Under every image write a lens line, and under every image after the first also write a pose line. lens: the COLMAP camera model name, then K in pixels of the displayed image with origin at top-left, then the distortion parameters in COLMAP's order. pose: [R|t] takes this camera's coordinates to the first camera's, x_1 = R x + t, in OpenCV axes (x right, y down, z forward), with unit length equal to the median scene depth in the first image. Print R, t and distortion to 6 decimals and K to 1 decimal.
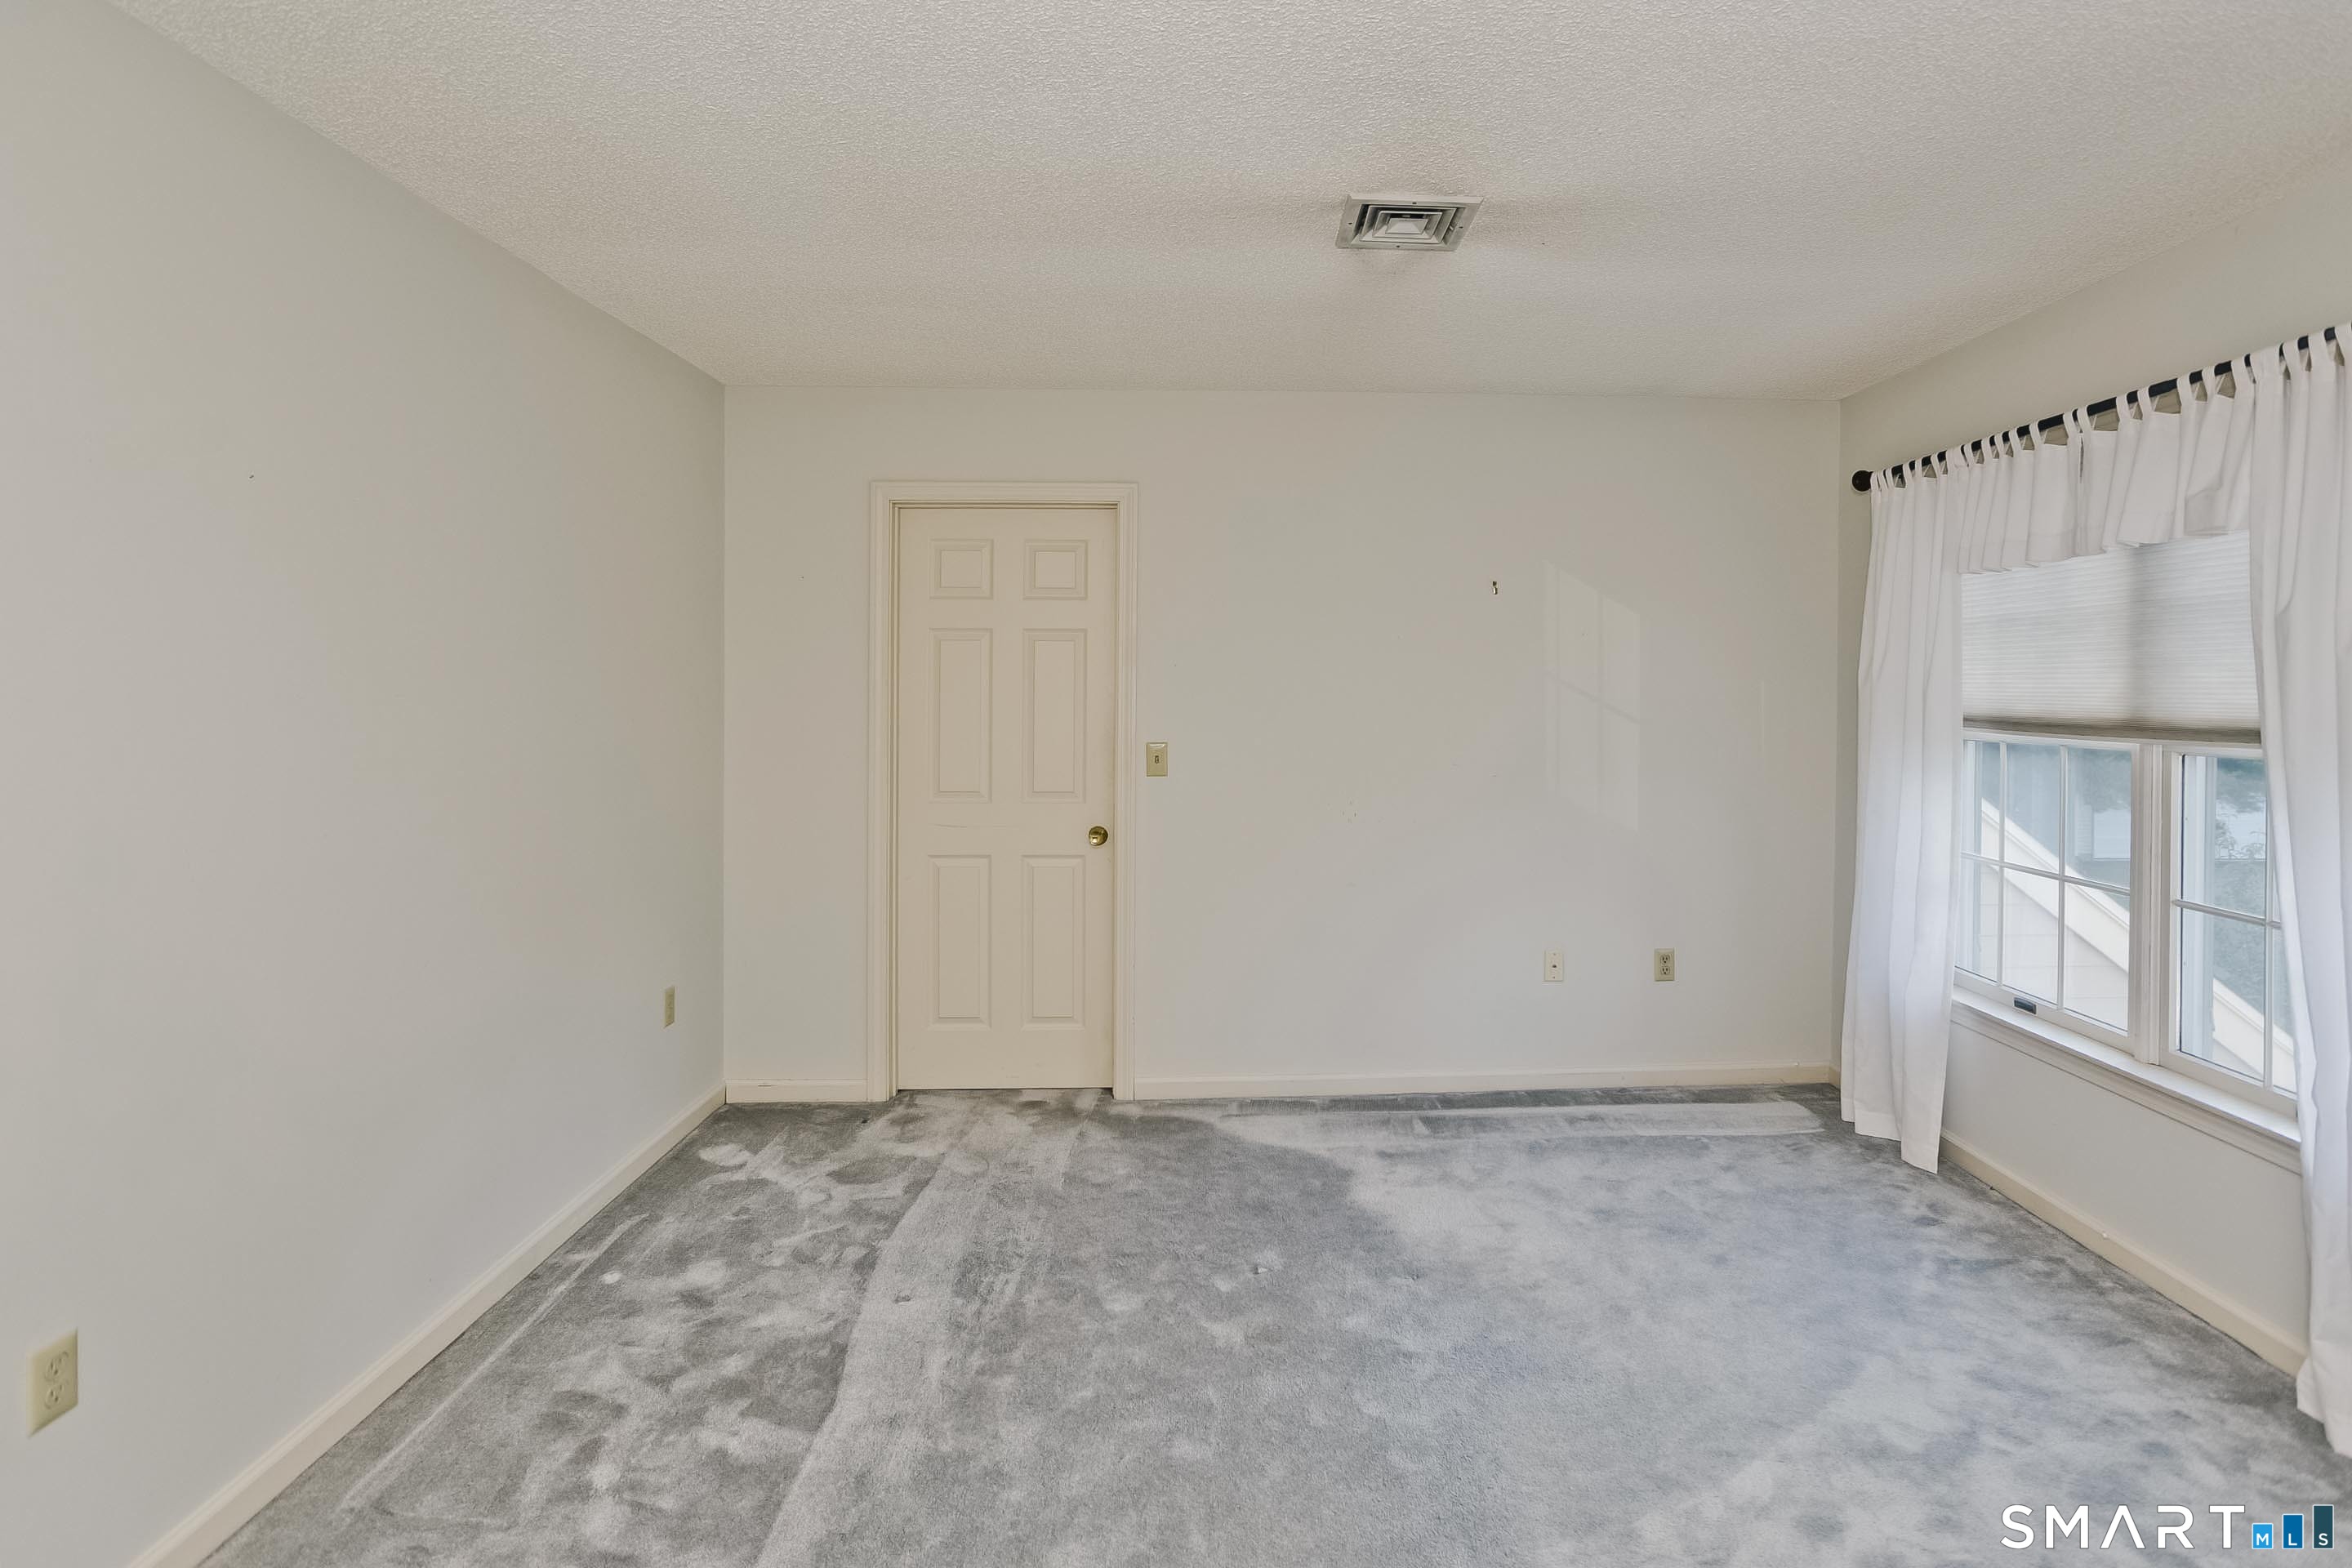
lens RADIAL K [[1173.6, 0, 1182.7], [0, 1173.6, 690.6], [0, 0, 1]] dist [-0.056835, 0.034356]
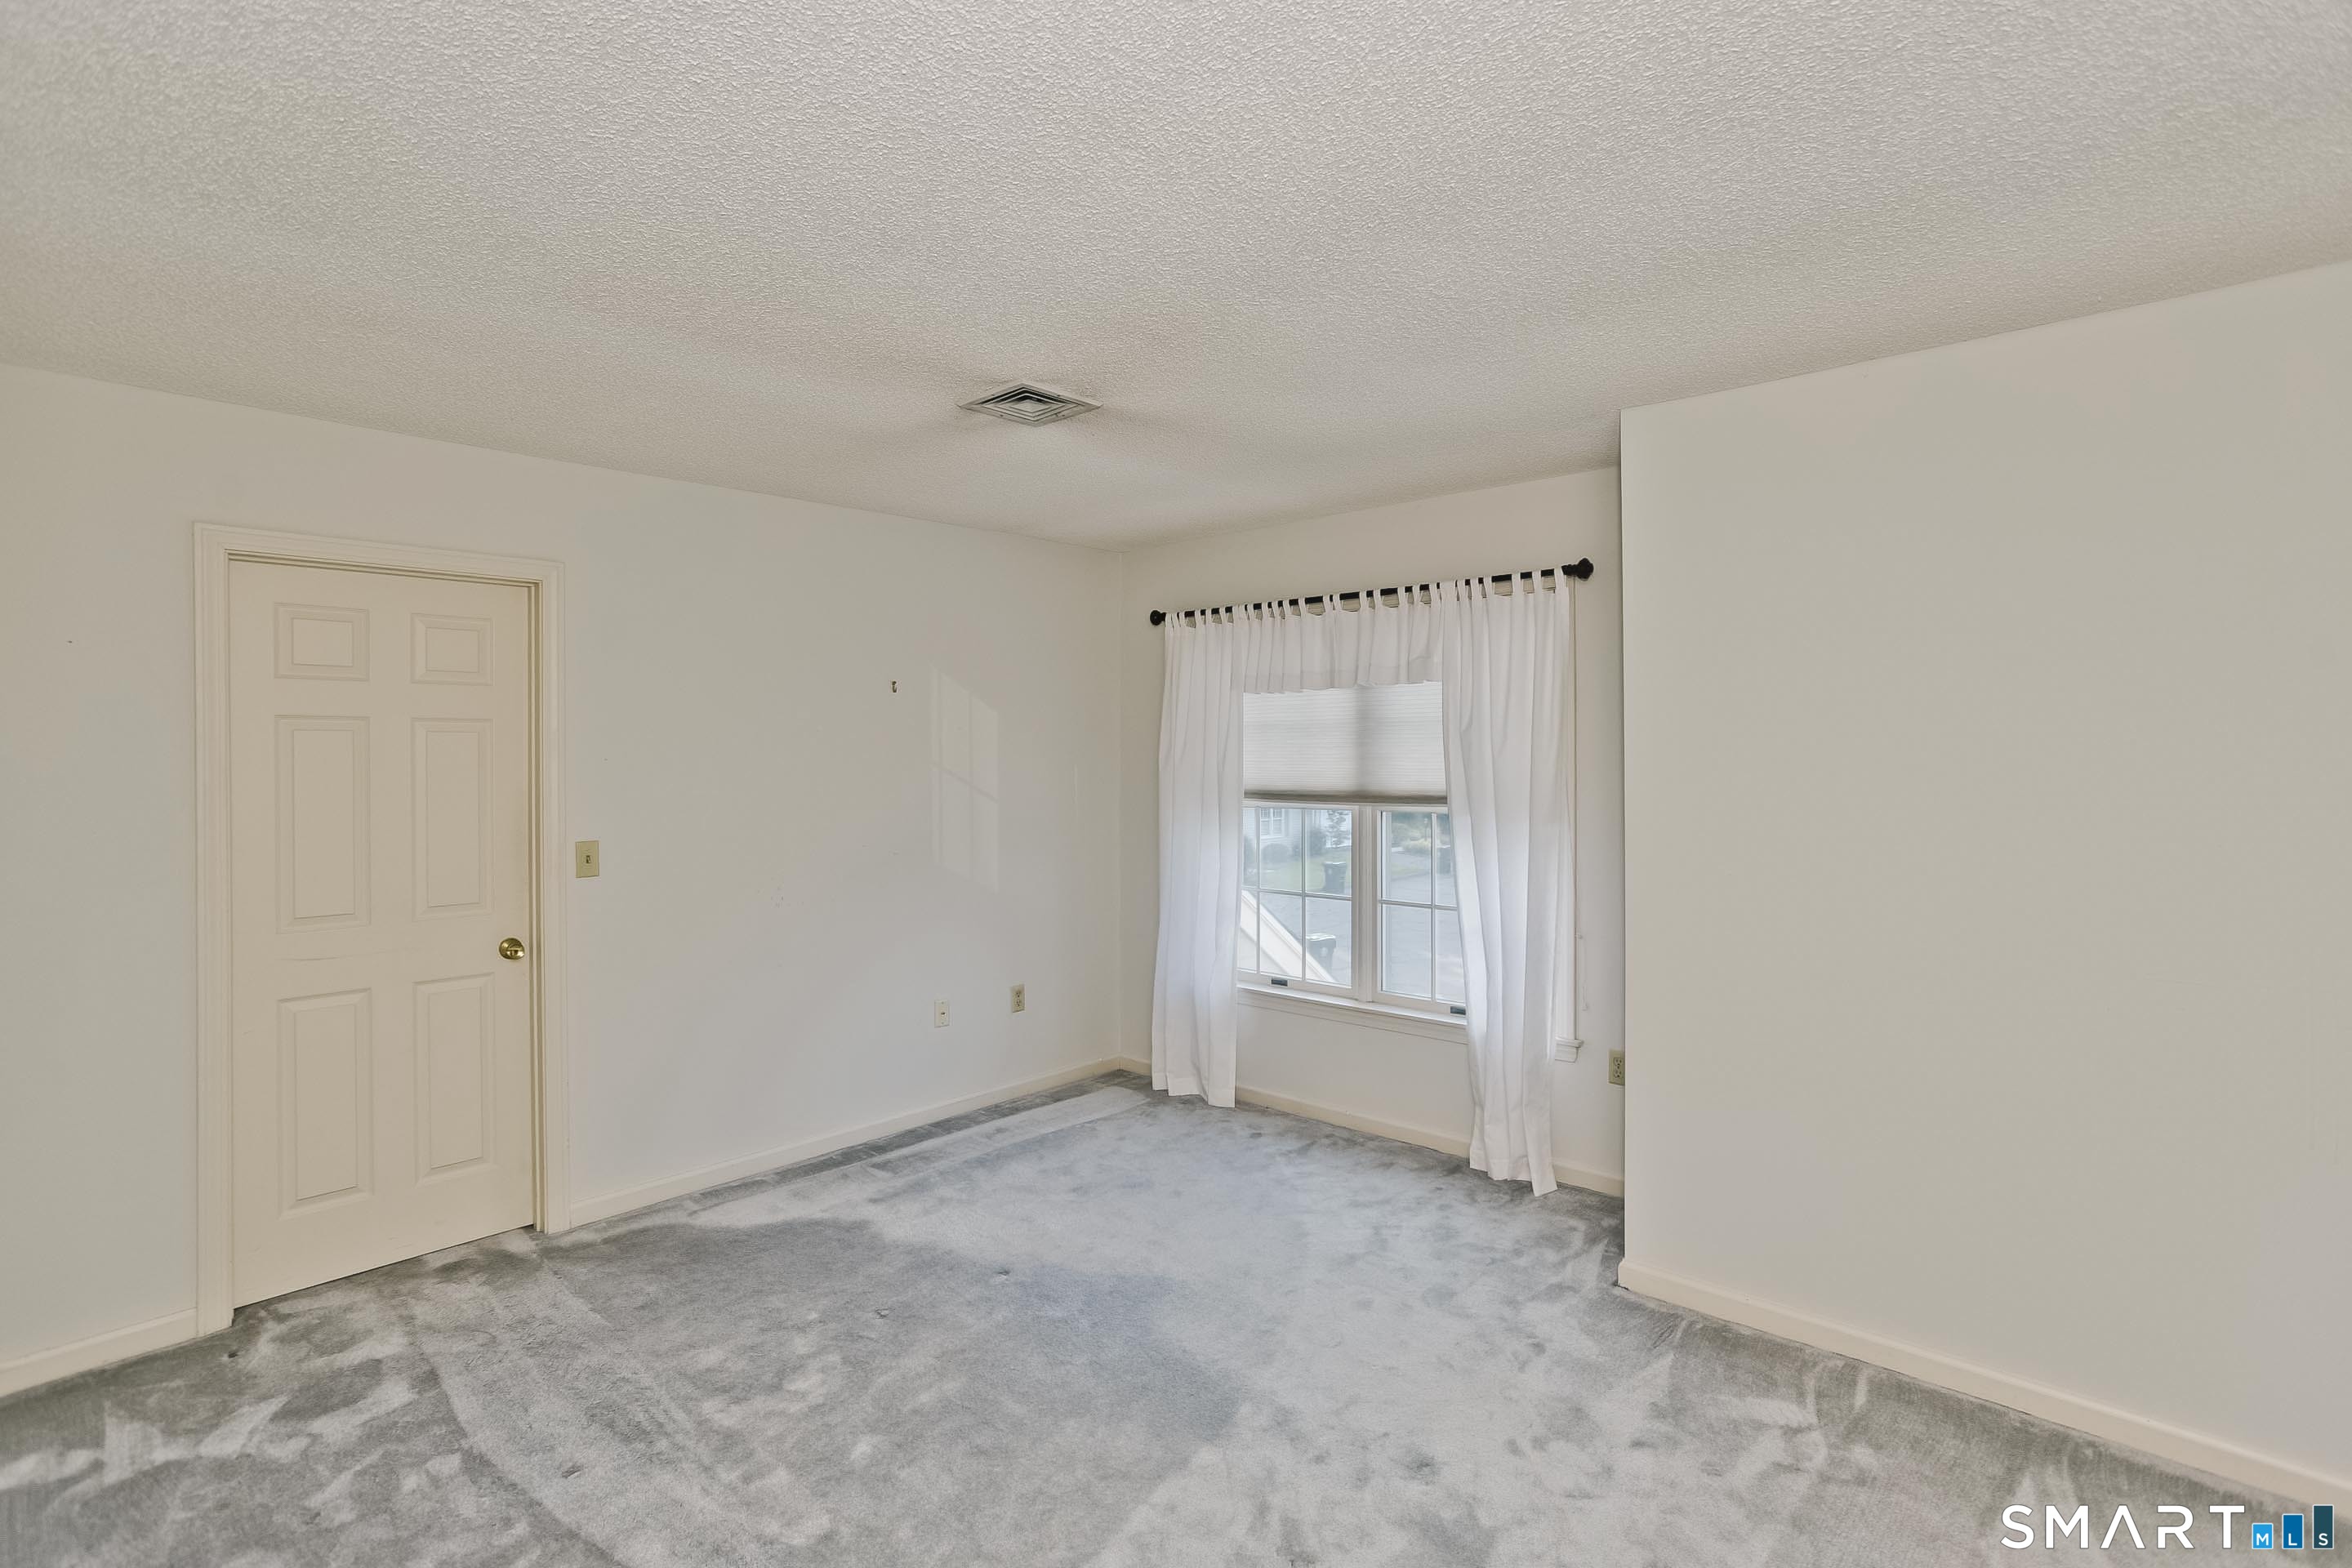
lens RADIAL K [[1160.5, 0, 1170.7], [0, 1160.5, 761.8], [0, 0, 1]] dist [-0.049746, 0.033802]
pose [[0.709108, -0.013203, 0.704976, -0.427074], [0.011727, 0.999907, 0.006931, -0.025038], [-0.705002, 0.003353, 0.709197, 0.025748]]
